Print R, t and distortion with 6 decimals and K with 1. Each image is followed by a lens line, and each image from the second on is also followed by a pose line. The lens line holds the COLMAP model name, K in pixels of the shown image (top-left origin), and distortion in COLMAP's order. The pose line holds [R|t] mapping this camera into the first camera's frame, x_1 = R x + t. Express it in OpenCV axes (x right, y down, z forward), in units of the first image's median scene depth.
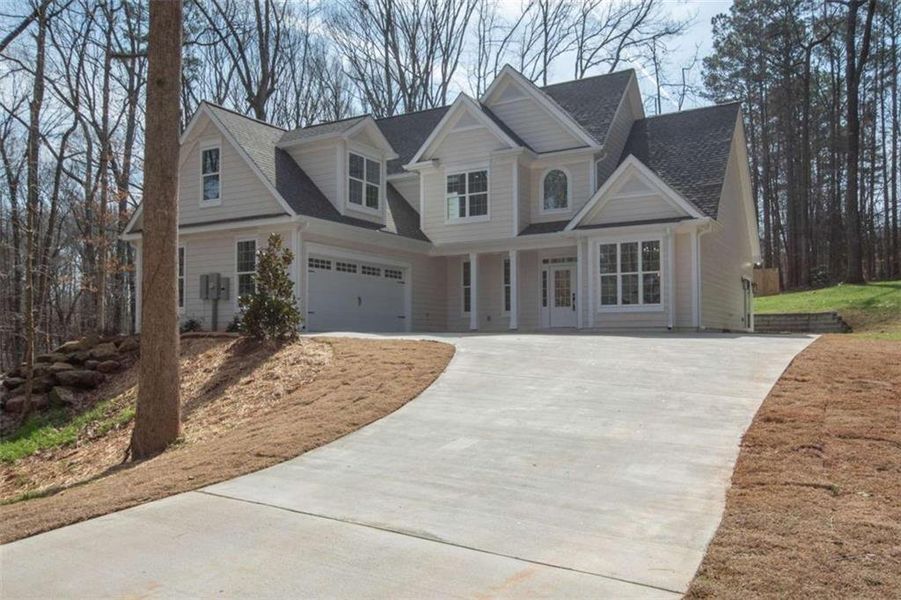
lens RADIAL K [[726.4, 0, 446.7], [0, 726.4, 309.4], [0, 0, 1]] dist [0.019246, -0.003492]
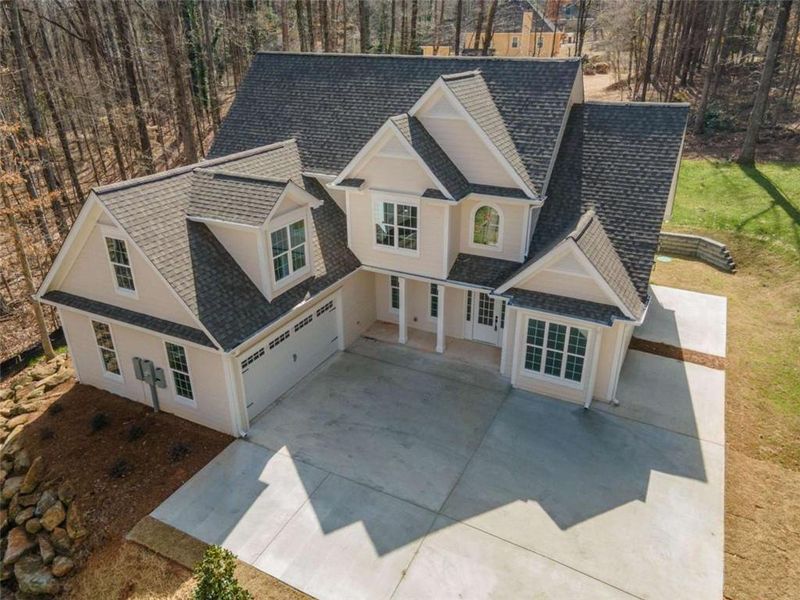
lens RADIAL K [[578.6, 0, 400.0], [0, 578.6, 297.1], [0, 0, 1]] dist [0.028412, 0.010879]
pose [[0.997997, -0.029258, 0.056084, -0.013085], [0.000439, 0.889792, 0.456367, -0.450800], [-0.063256, -0.455428, 0.888022, 0.282501]]
